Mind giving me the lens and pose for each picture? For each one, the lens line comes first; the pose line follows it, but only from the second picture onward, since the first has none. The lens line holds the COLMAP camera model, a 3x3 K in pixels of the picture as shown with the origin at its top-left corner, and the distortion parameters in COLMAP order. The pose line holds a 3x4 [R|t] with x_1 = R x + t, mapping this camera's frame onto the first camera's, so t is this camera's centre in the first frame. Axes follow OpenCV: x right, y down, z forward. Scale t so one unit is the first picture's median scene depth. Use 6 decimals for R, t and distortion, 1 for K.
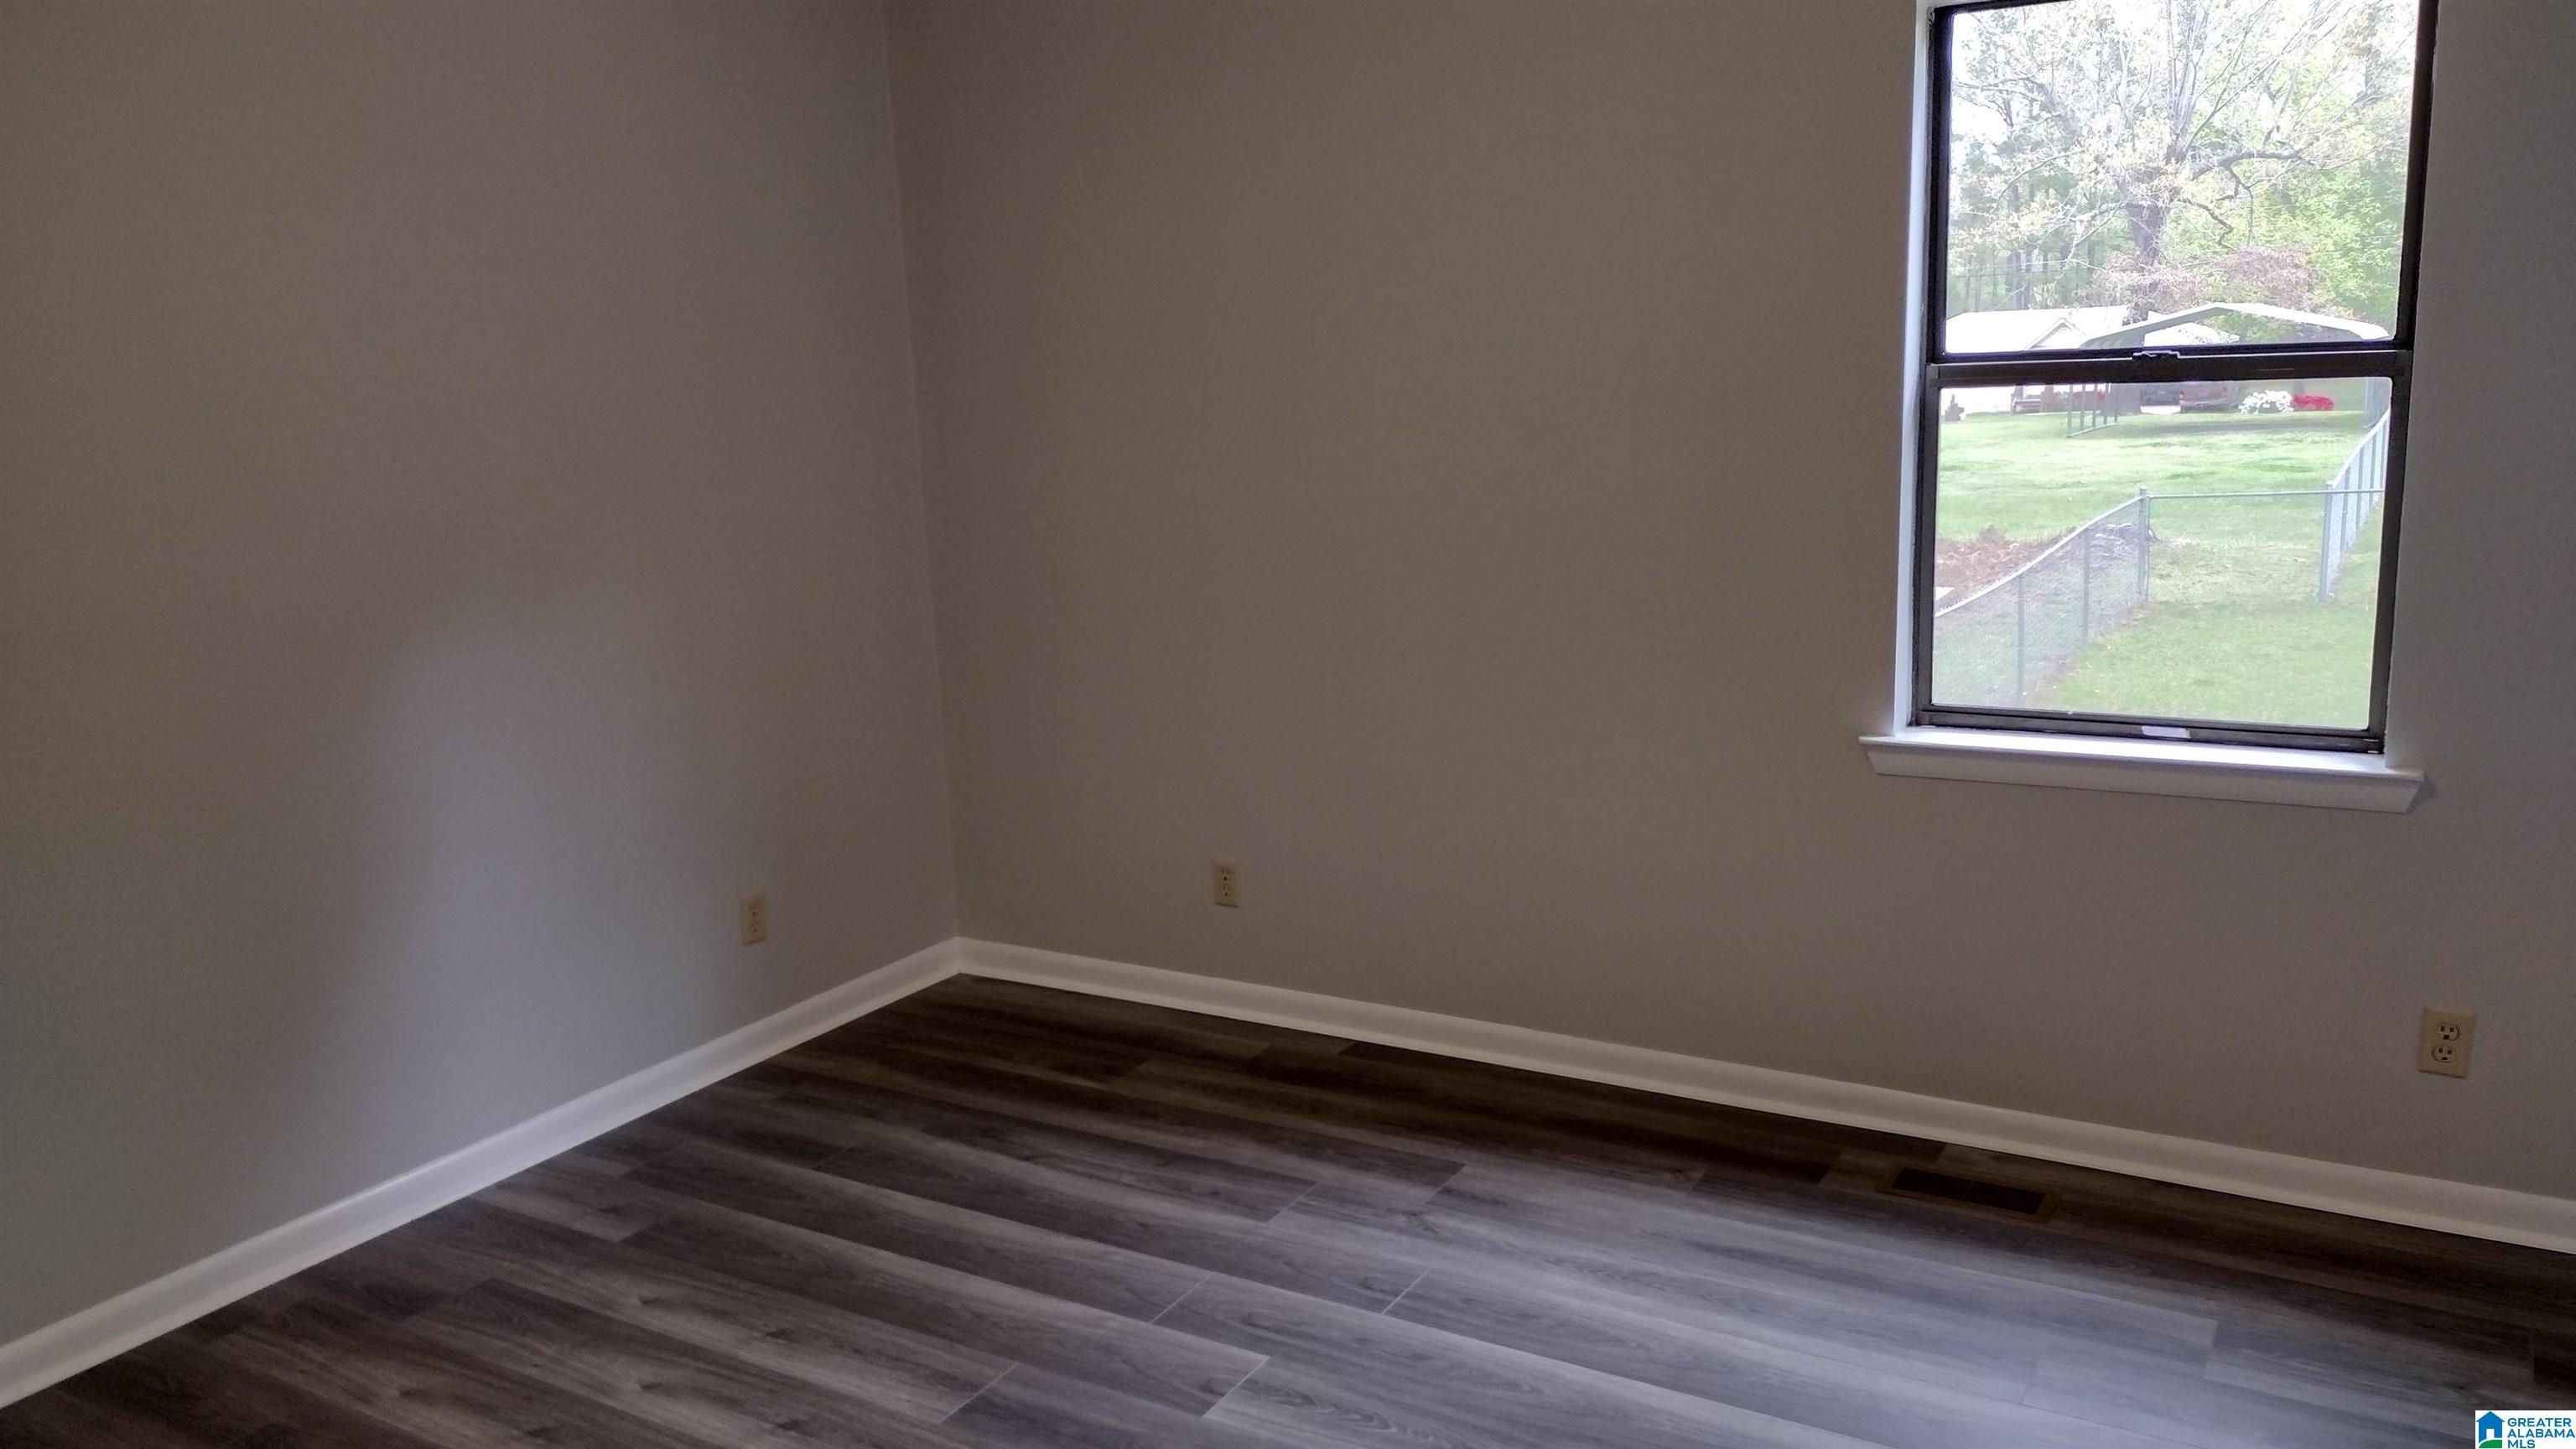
lens RADIAL K [[1935.2, 0, 1303.3], [0, 1935.2, 709.4], [0, 0, 1]] dist [0.100277, -0.144980]
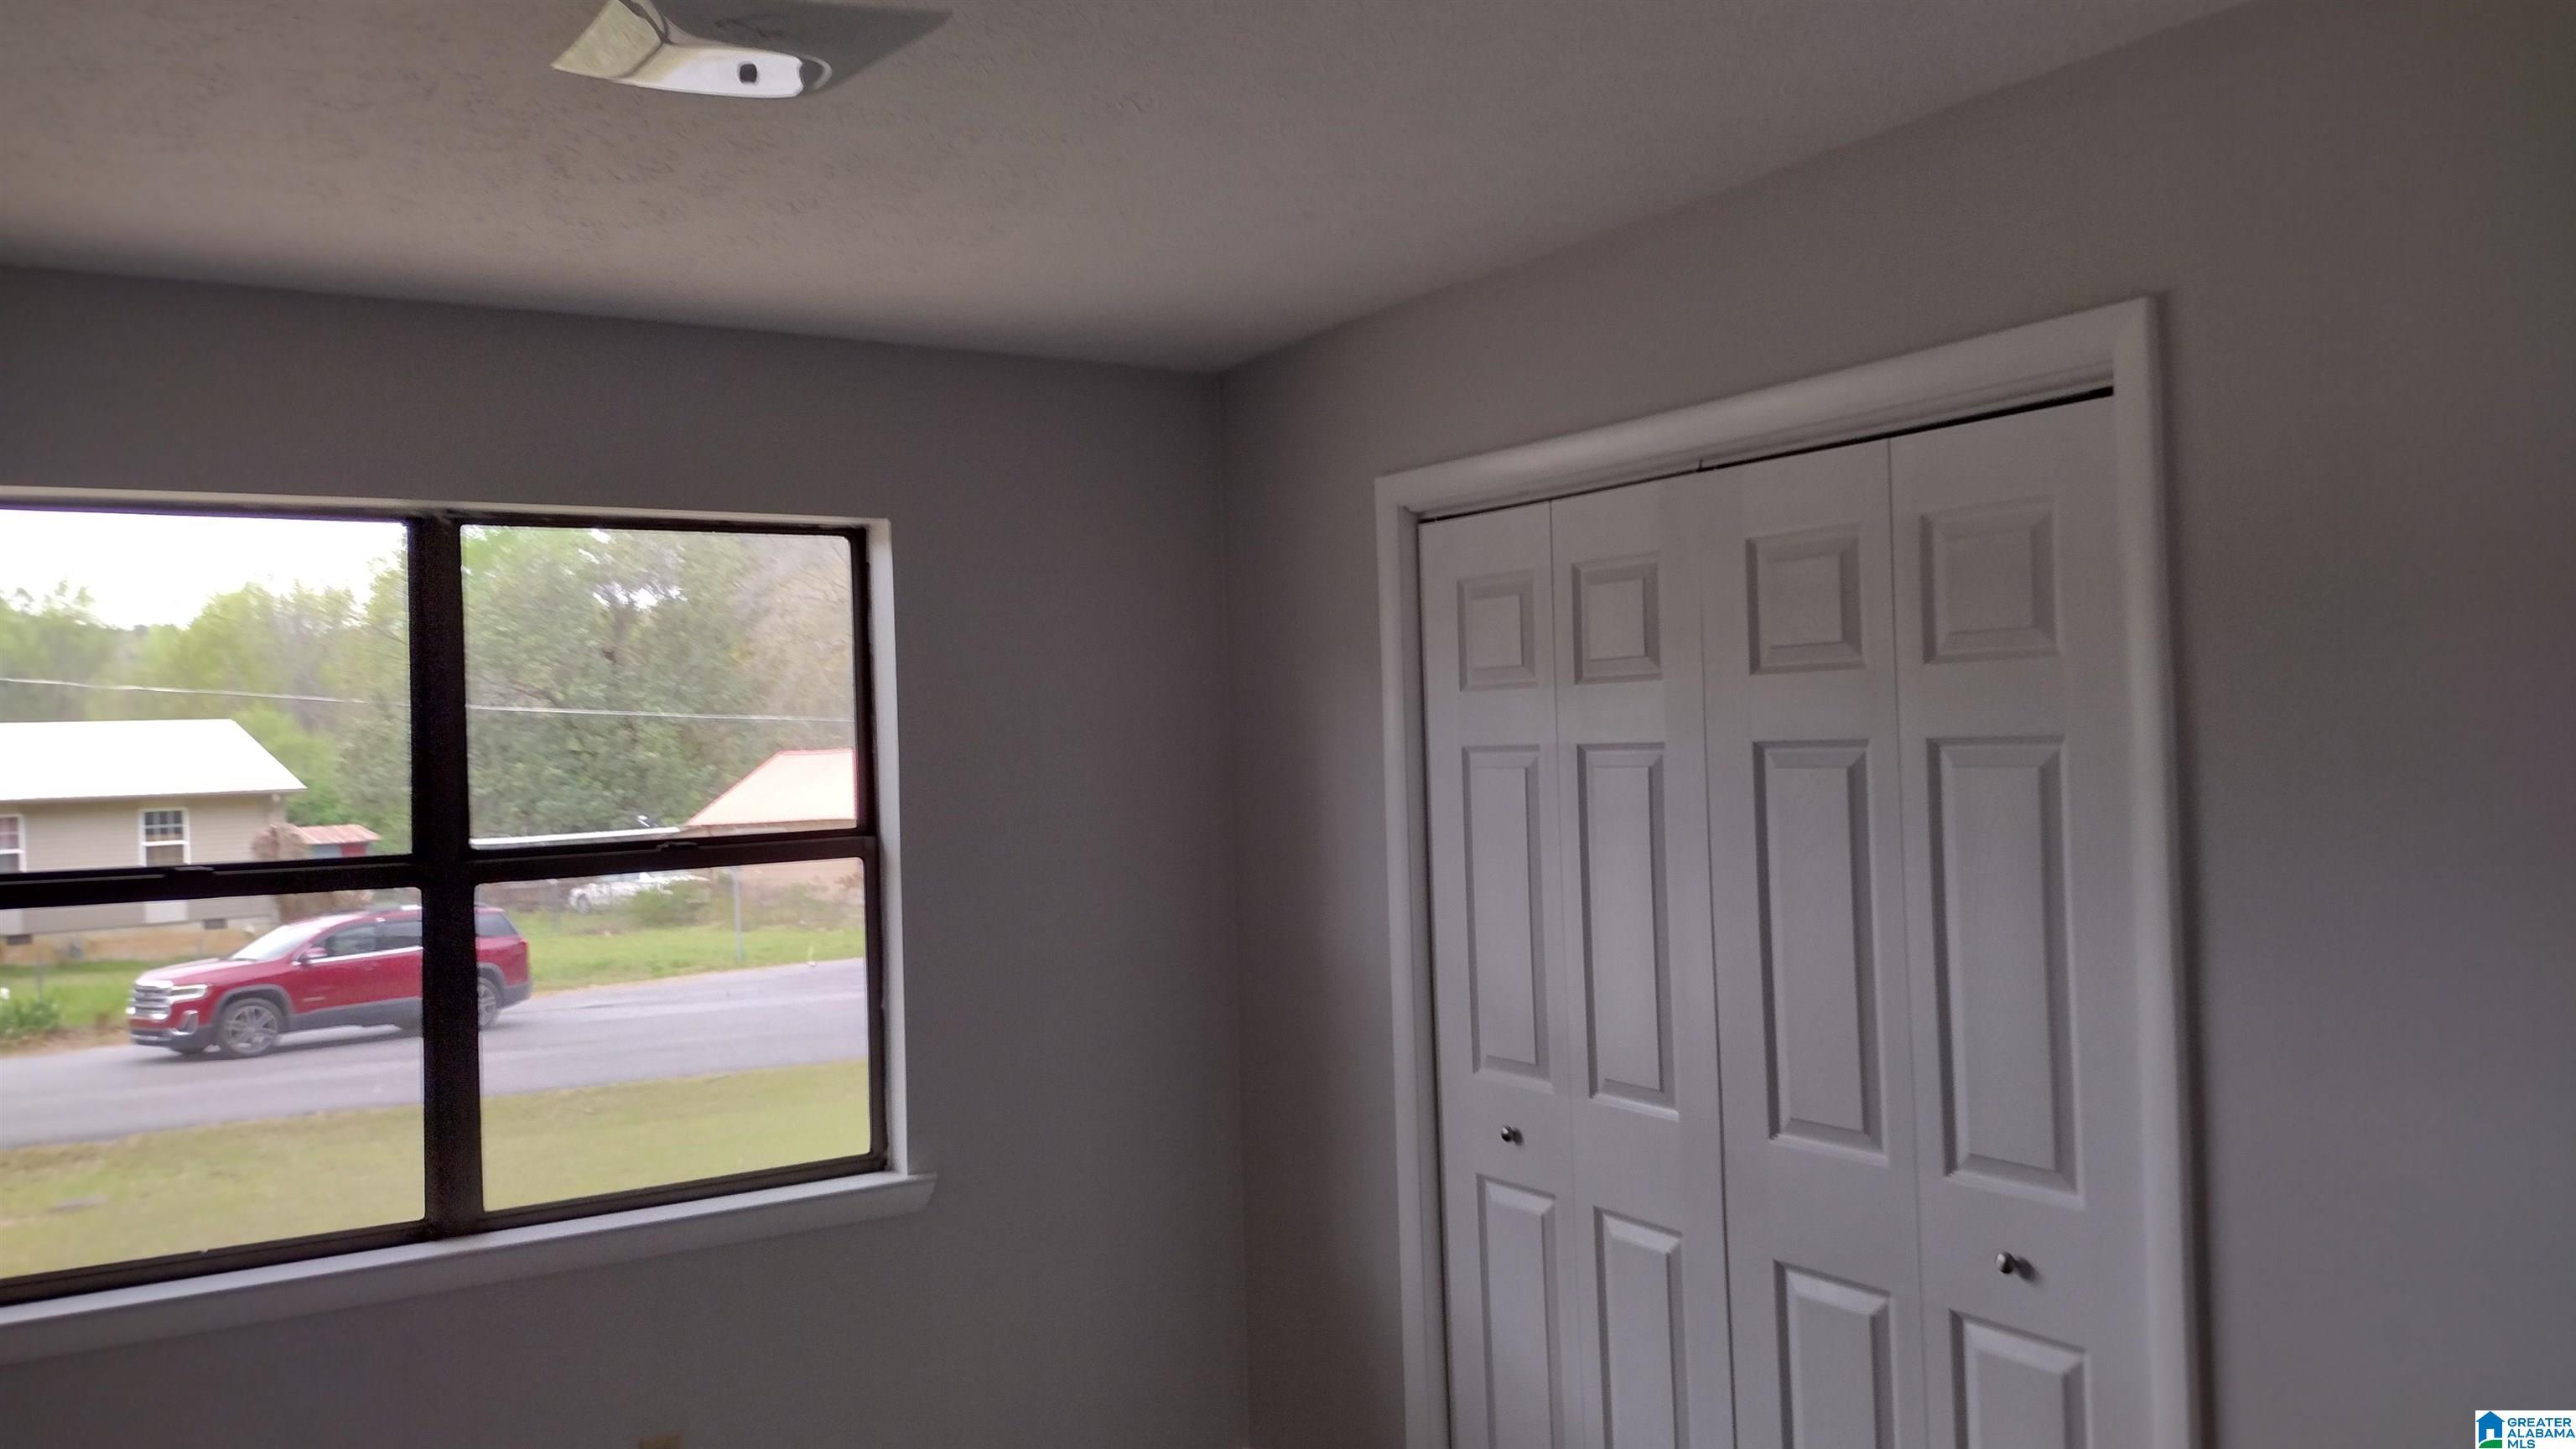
lens RADIAL K [[1984.5, 0, 1288.0], [0, 1984.5, 724.5], [0, 0, 1]] dist [0.098734, -0.160463]
pose [[0.385583, 0.042671, 0.921686, -0.487722], [0.198514, 0.971699, -0.128034, -0.036632], [-0.901065, 0.232336, 0.366200, 0.276562]]
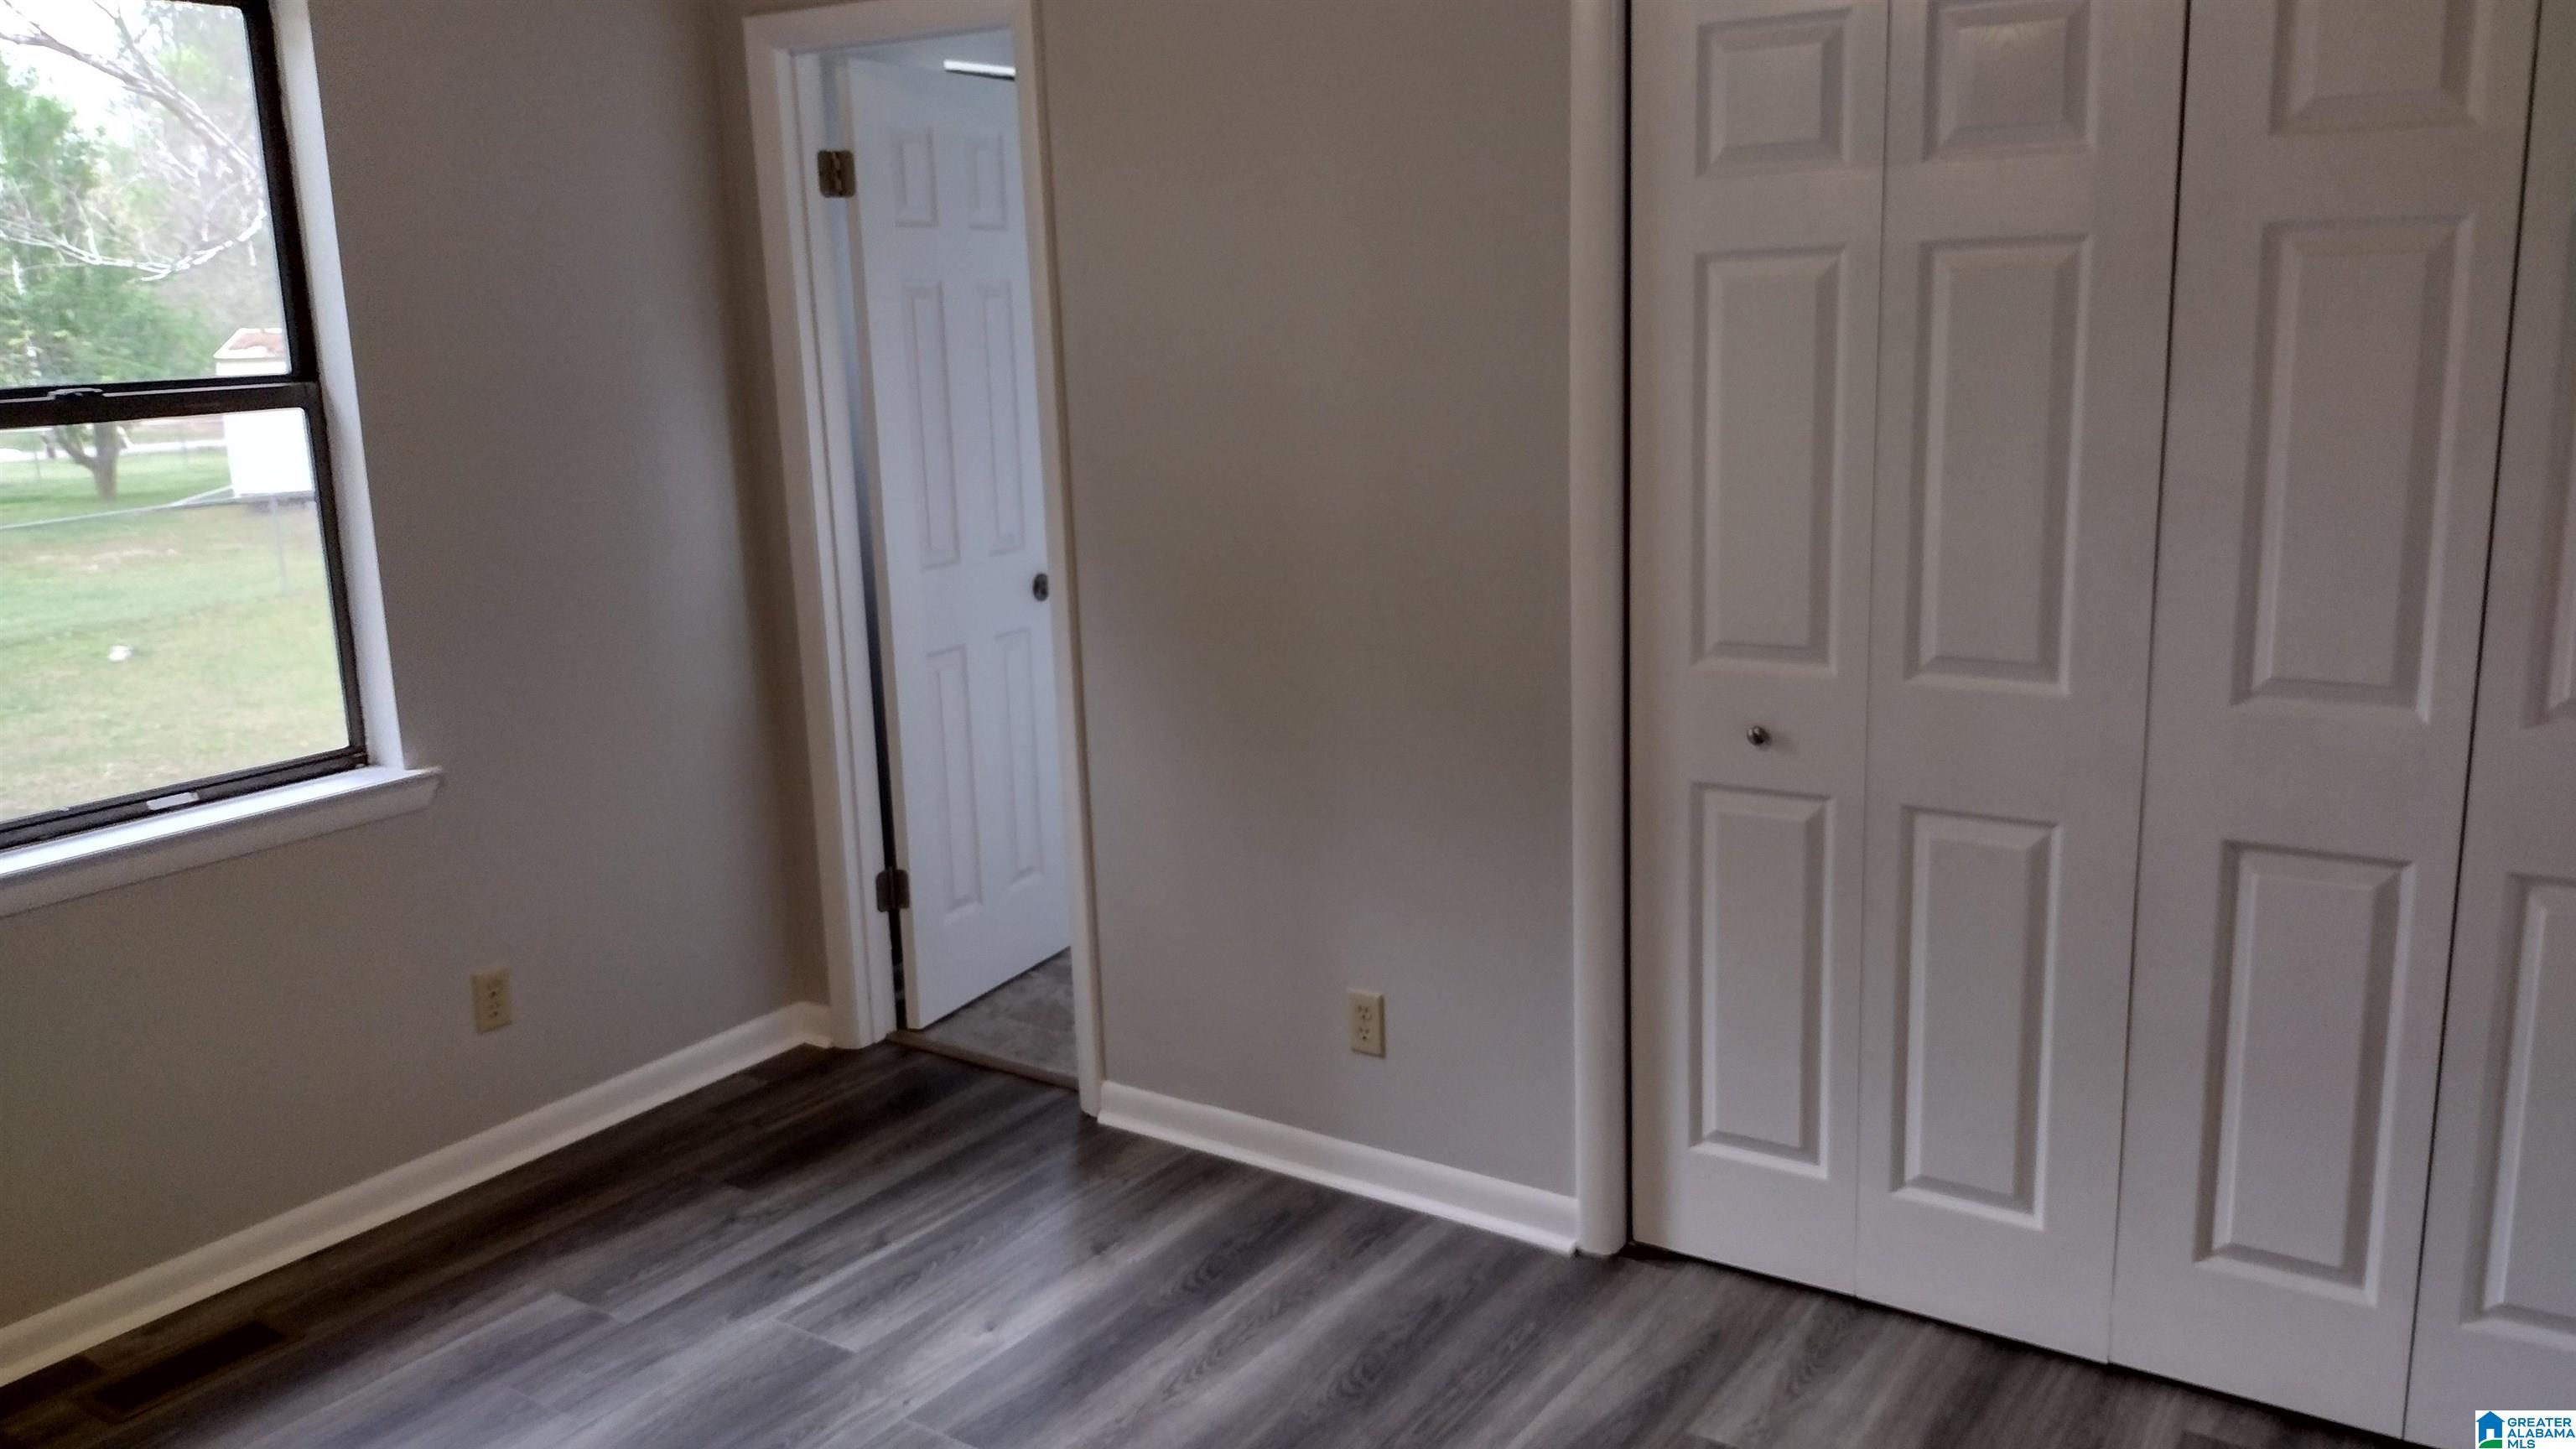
lens RADIAL K [[1984.5, 0, 1288.0], [0, 1984.5, 724.5], [0, 0, 1]] dist [0.098734, -0.160463]
pose [[0.055288, -0.175414, 0.982941, -0.478187], [0.222006, 0.961964, 0.159183, -0.060440], [-0.973477, 0.209418, 0.092128, 0.421952]]
